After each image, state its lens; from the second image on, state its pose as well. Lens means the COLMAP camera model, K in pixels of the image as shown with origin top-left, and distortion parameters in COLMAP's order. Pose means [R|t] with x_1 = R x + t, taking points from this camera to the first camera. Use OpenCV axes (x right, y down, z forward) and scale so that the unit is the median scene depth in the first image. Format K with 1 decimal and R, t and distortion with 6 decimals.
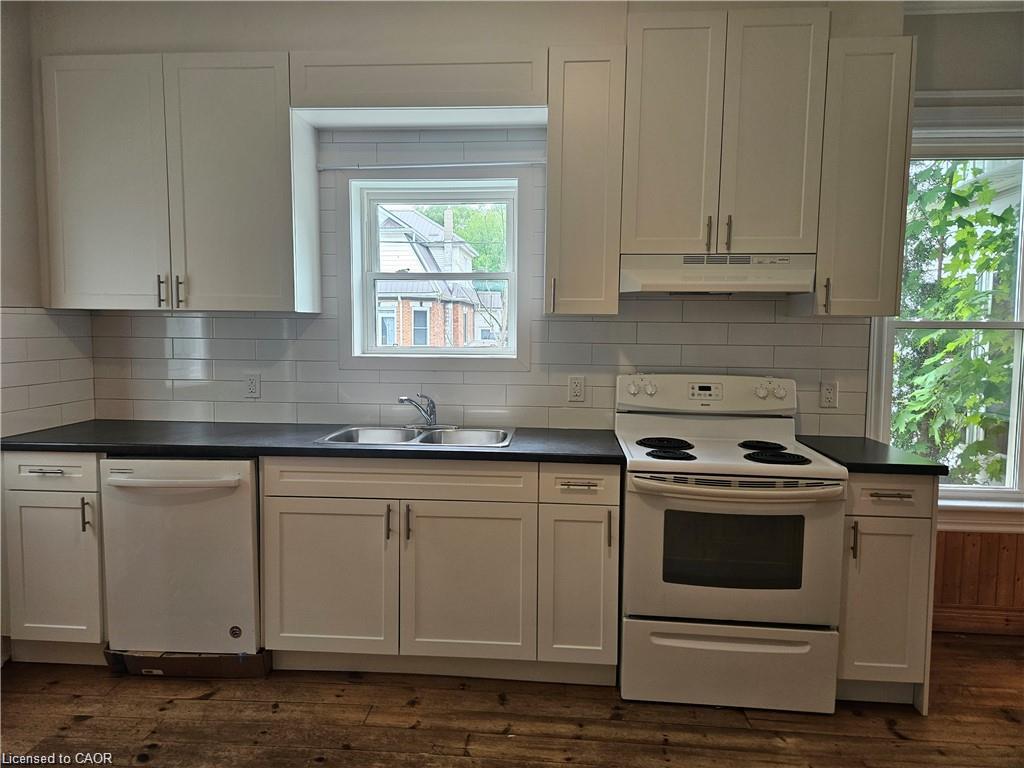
lens RADIAL K [[685.8, 0, 455.7], [0, 685.8, 362.5], [0, 0, 1]] dist [0.053713, -0.041478]
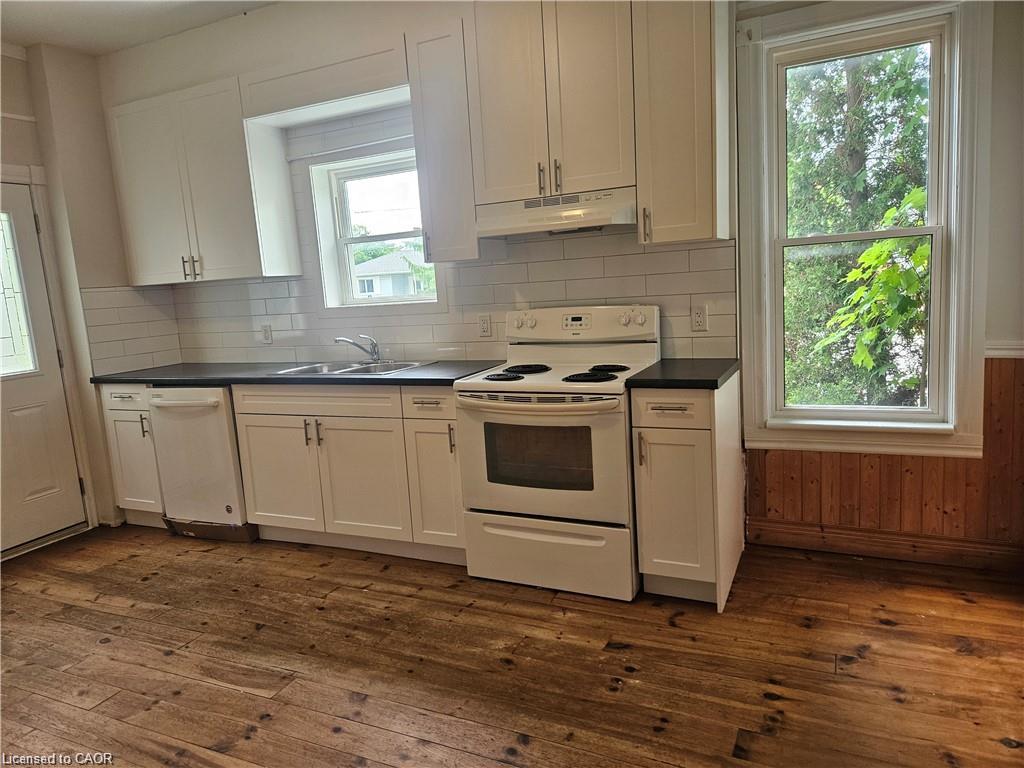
lens RADIAL K [[685.8, 0, 488.1], [0, 685.8, 367.3], [0, 0, 1]] dist [0.053713, -0.041478]
pose [[0.928478, -0.025625, -0.370501, 0.705365], [0.053858, 0.996361, 0.066057, 0.038440], [0.367460, -0.081287, 0.926480, -0.082092]]
